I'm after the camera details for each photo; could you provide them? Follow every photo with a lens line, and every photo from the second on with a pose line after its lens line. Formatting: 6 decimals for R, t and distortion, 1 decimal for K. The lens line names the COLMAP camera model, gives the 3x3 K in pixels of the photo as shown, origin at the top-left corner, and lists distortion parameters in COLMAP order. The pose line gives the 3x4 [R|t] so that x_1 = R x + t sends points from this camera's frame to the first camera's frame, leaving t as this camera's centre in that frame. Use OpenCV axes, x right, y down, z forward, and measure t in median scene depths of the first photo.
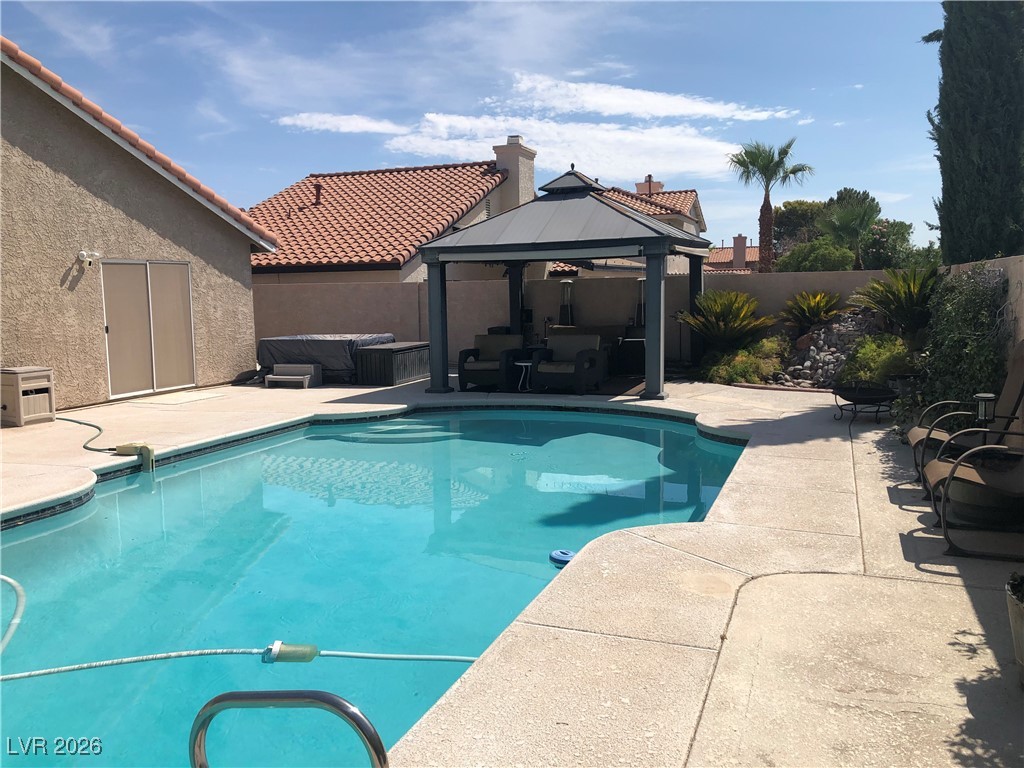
lens RADIAL K [[830.5, 0, 511.9], [0, 830.5, 387.2], [0, 0, 1]] dist [0.025799, -0.035419]
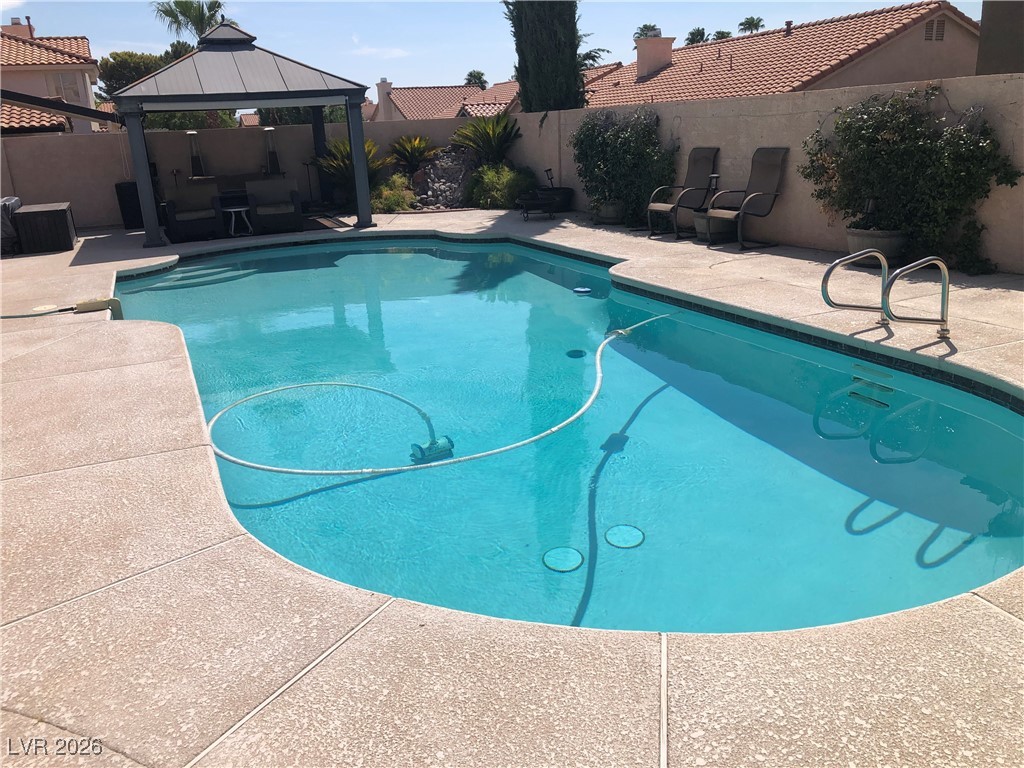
lens RADIAL K [[830.5, 0, 512.0], [0, 830.5, 381.1], [0, 0, 1]] dist [0.025799, -0.035419]
pose [[0.708361, -0.221564, 0.670174, -0.483972], [0.116154, 0.973103, 0.198942, 0.014127], [-0.696227, -0.063079, 0.715044, -0.034897]]
